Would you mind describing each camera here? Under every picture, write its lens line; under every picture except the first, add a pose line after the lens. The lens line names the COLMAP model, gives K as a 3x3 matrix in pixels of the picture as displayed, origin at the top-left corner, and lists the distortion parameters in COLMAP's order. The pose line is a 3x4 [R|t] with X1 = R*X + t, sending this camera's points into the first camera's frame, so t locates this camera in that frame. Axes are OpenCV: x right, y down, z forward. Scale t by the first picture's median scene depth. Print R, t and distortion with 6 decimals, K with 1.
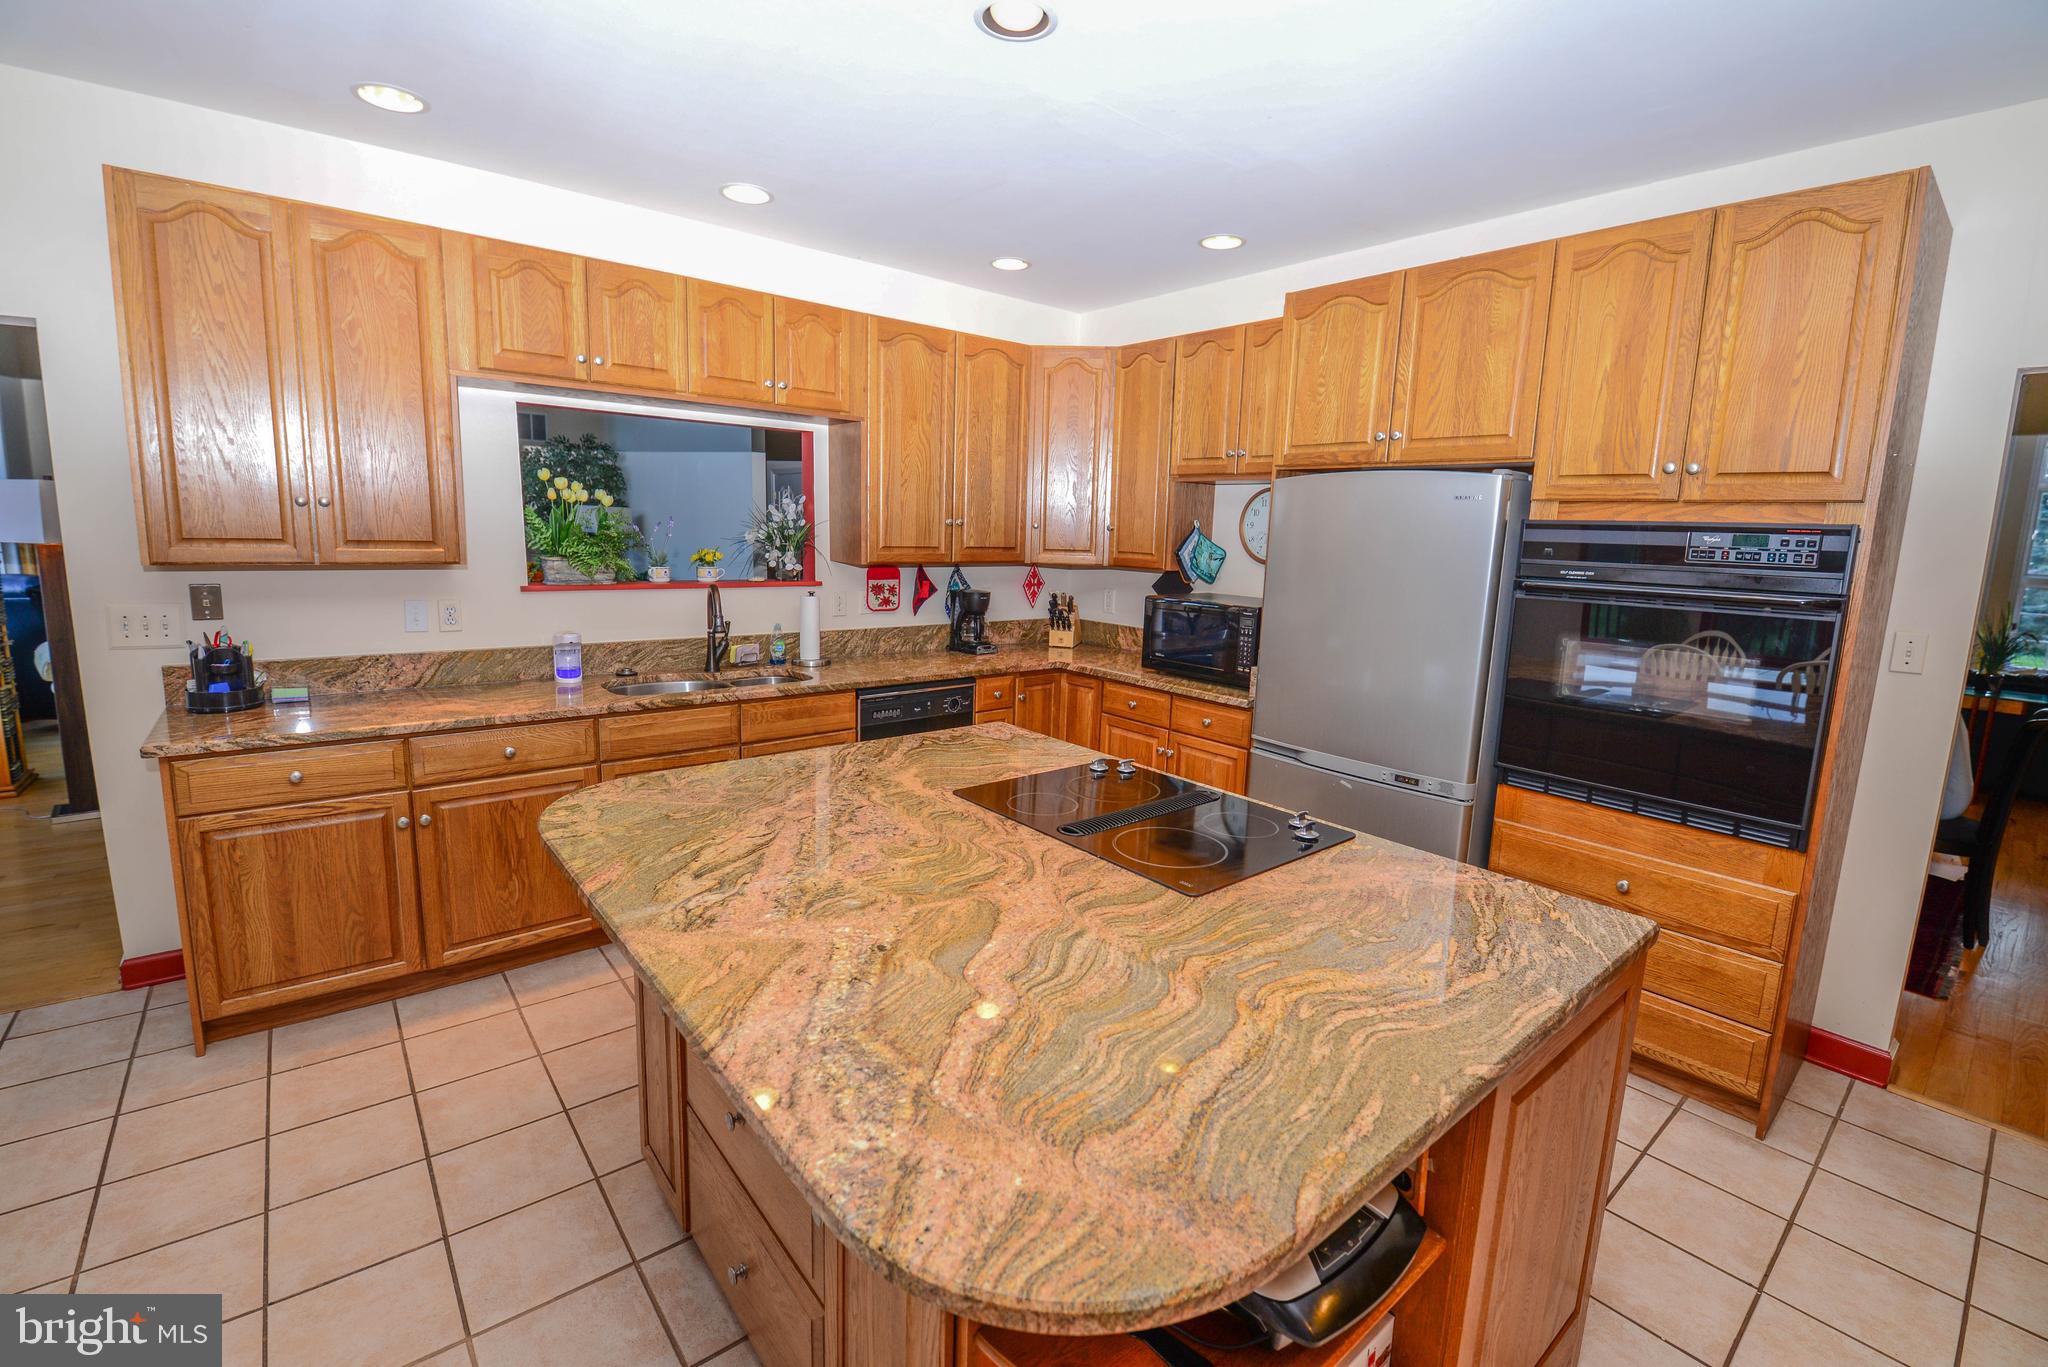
lens RADIAL K [[885.9, 0, 1017.1], [0, 885.9, 664.9], [0, 0, 1]] dist [-0.000100, -0.011214]
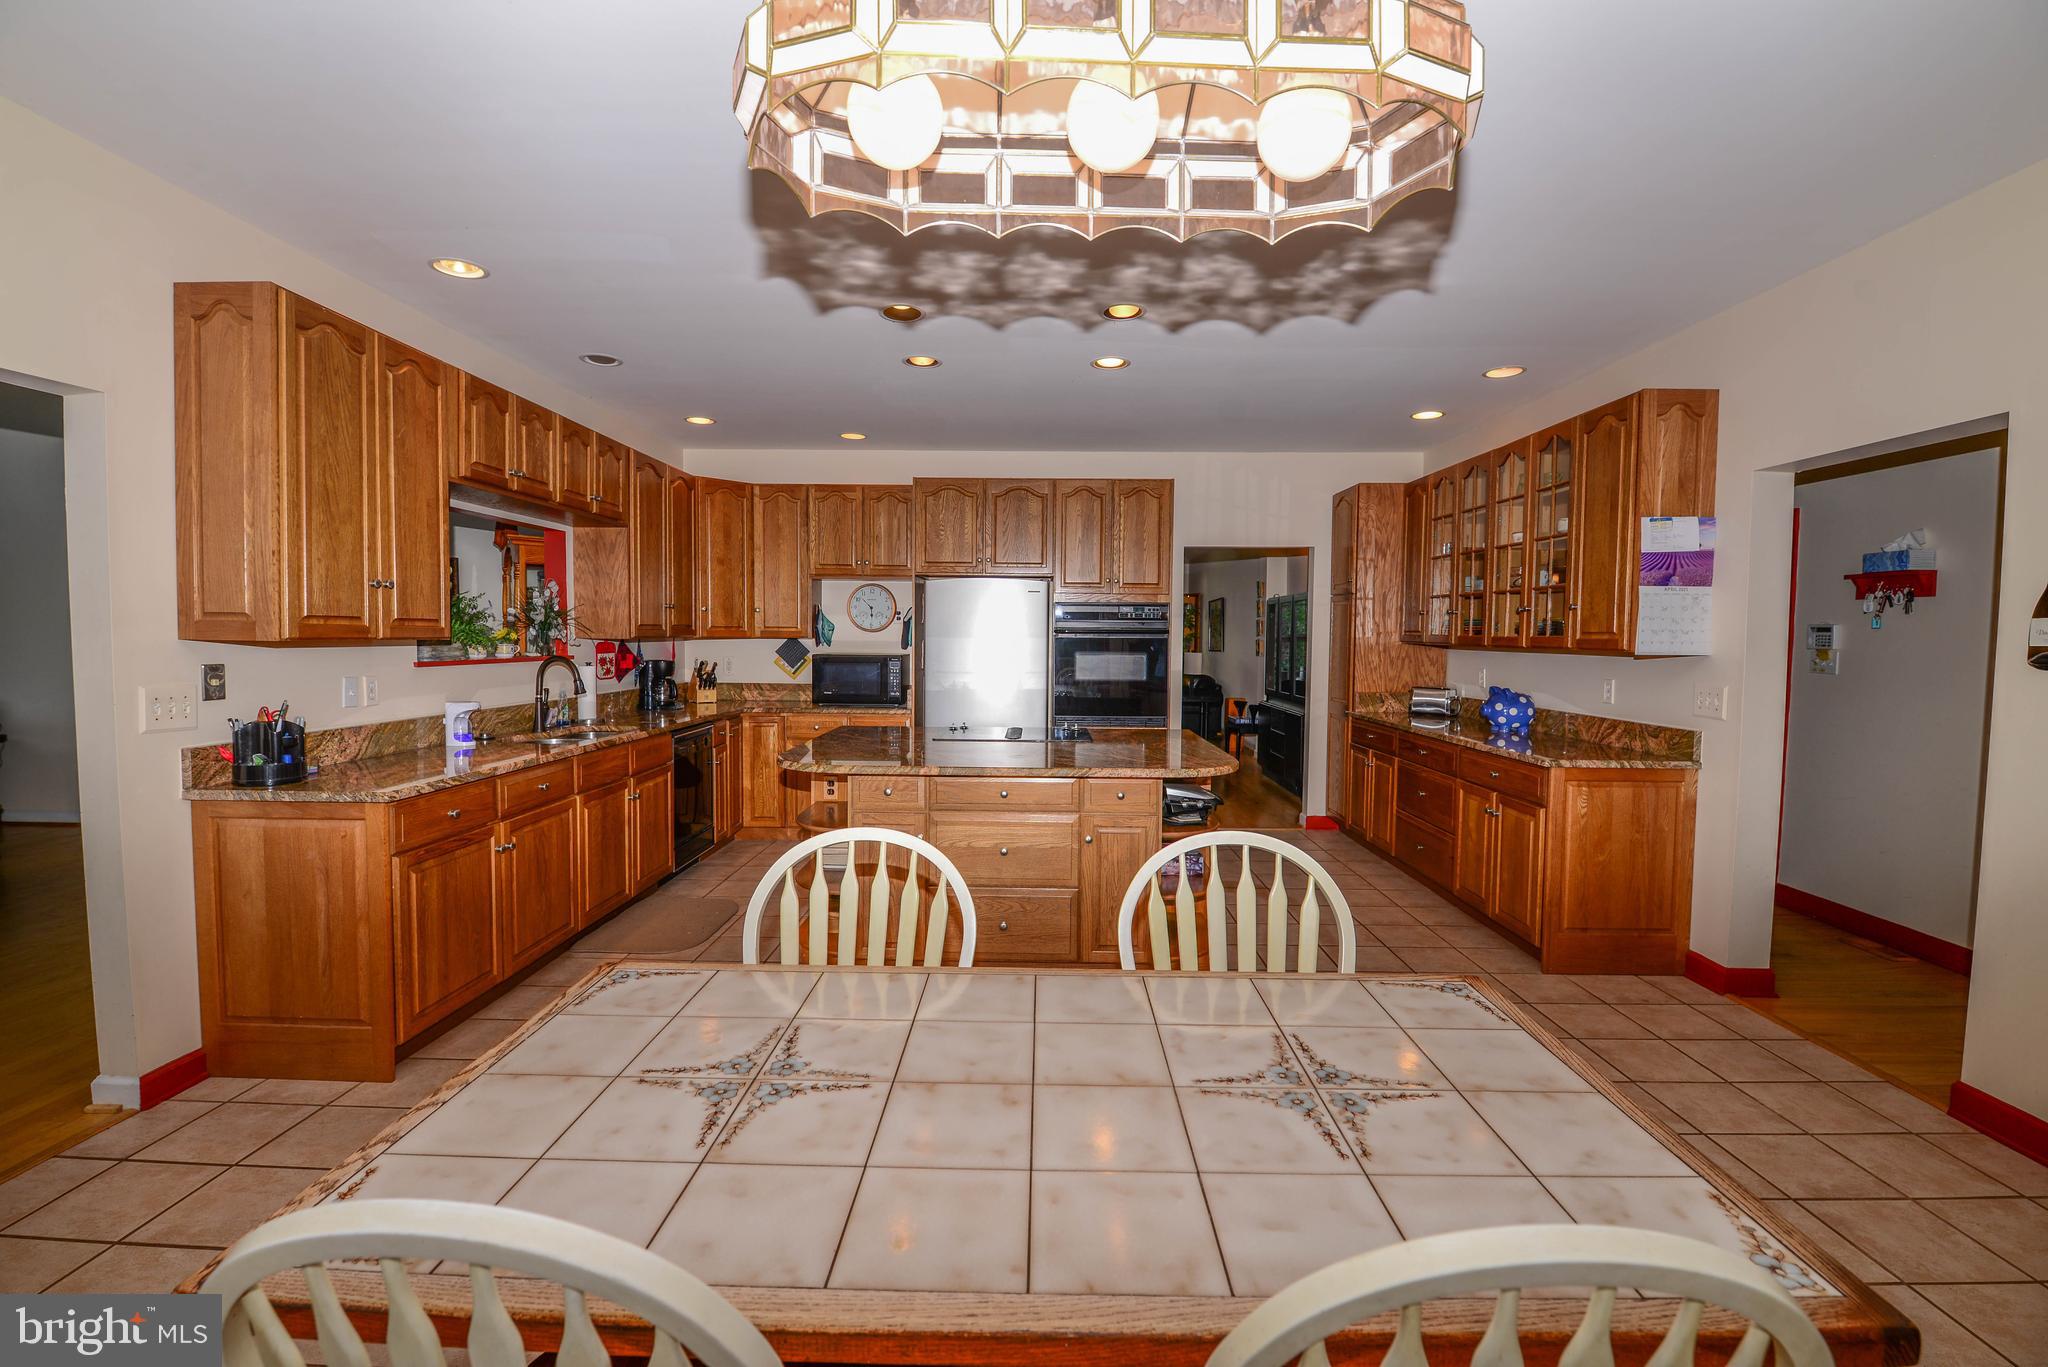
lens RADIAL K [[890.1, 0, 1026.0], [0, 890.1, 671.6], [0, 0, 1]] dist [-0.000603, -0.011534]
pose [[0.650819, -0.057594, 0.757046, -1.053004], [0.129074, 0.990997, -0.035570, 0.068871], [-0.748181, 0.120864, 0.652393, -0.329226]]
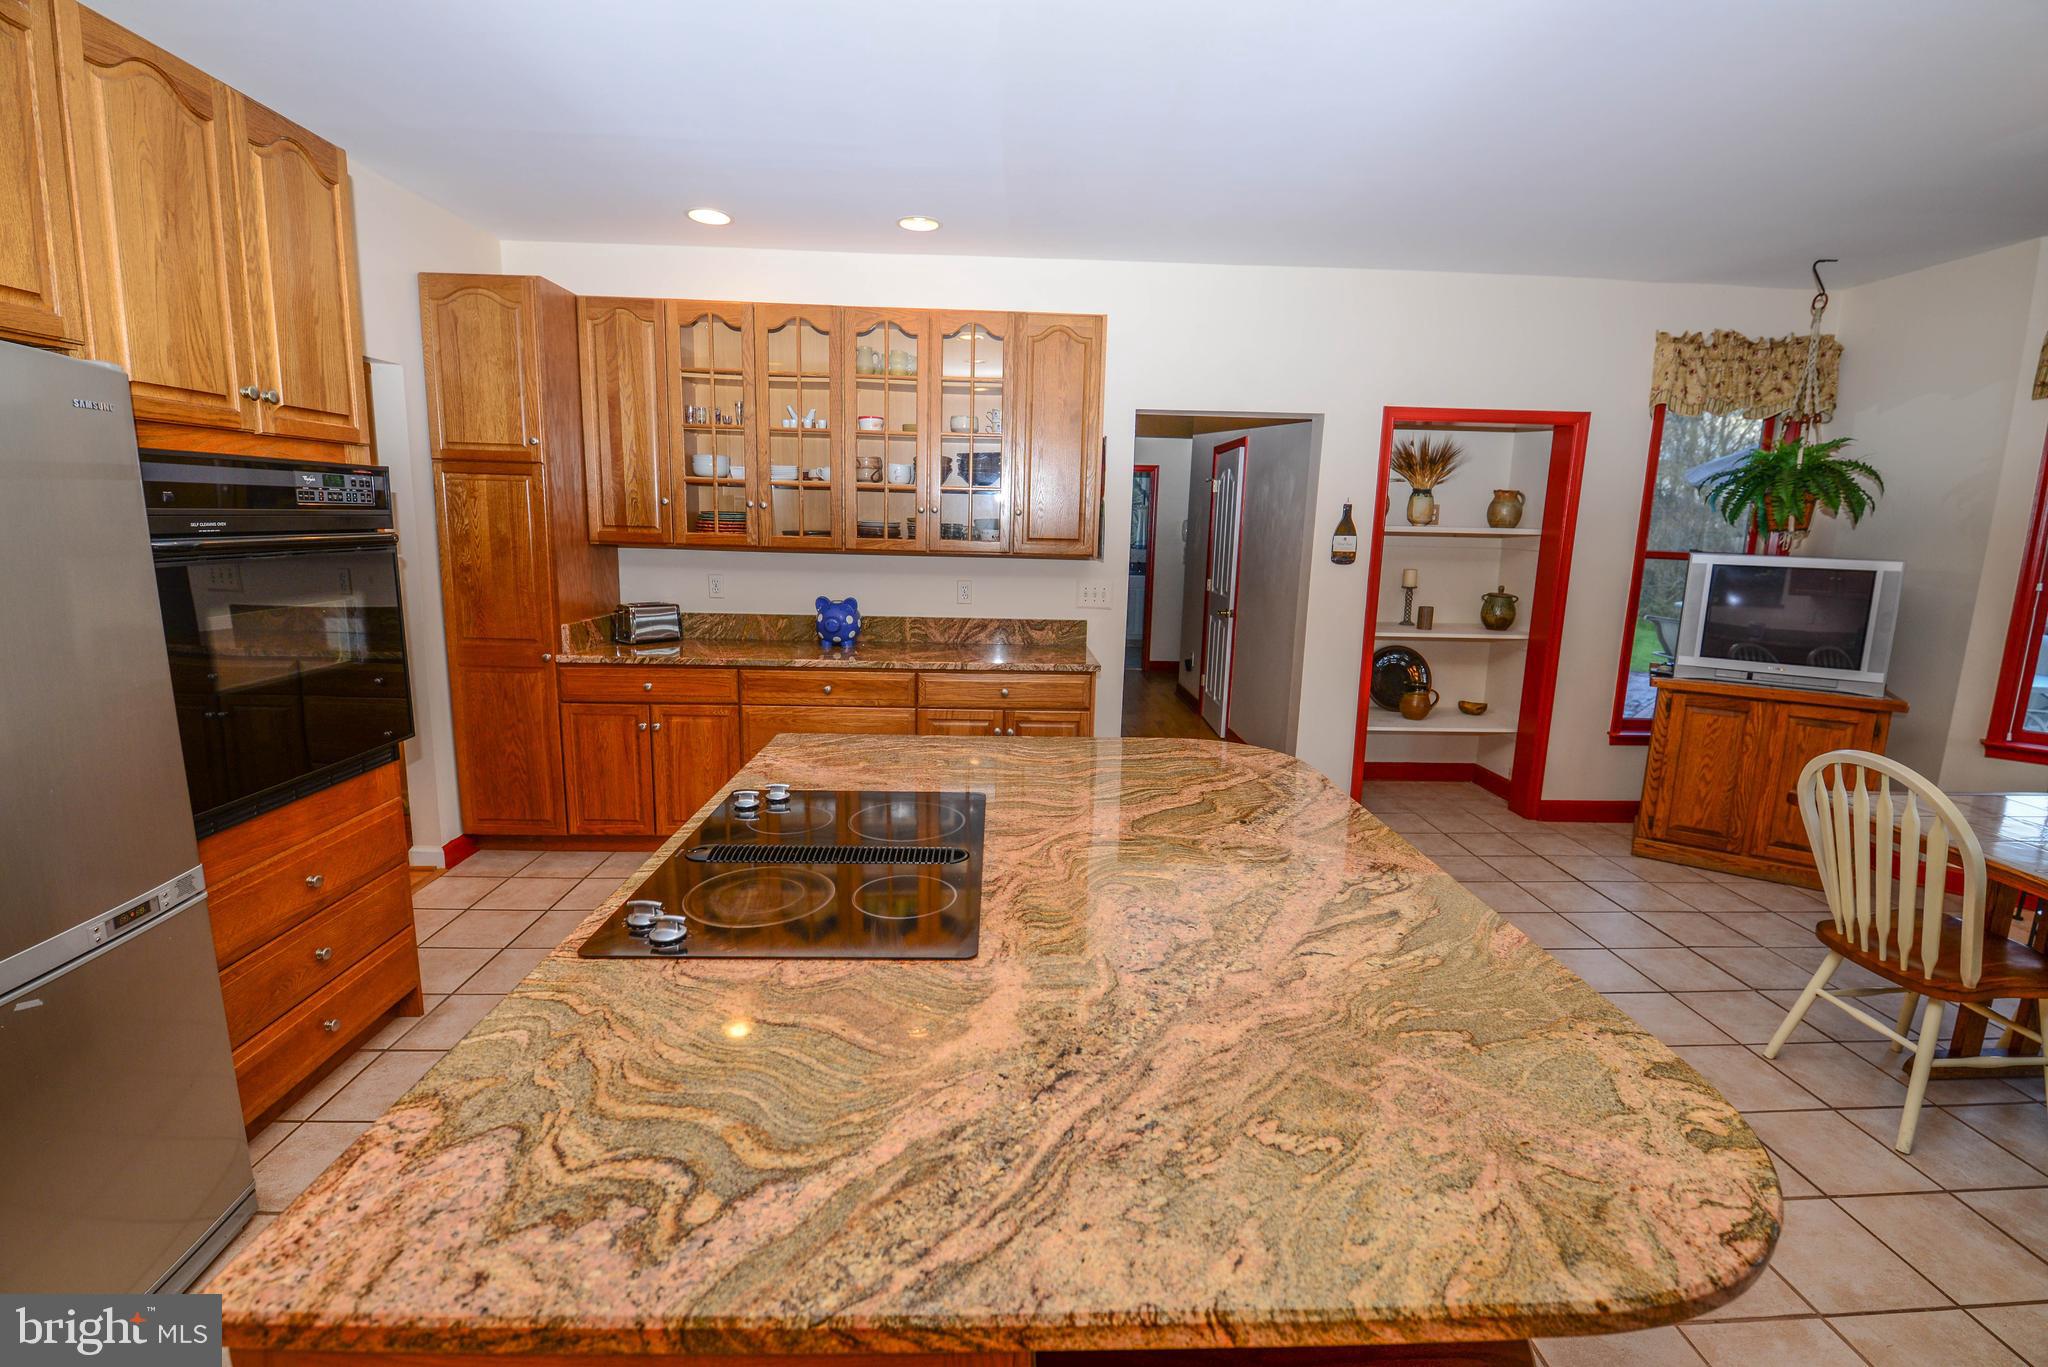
lens RADIAL K [[890.1, 0, 1026.0], [0, 890.1, 671.6], [0, 0, 1]] dist [-0.000603, -0.011534]
pose [[-0.795511, -0.150689, 0.586903, -0.314194], [0.044870, 0.951275, 0.305062, -0.159832], [-0.604276, 0.269015, -0.749988, 1.037291]]
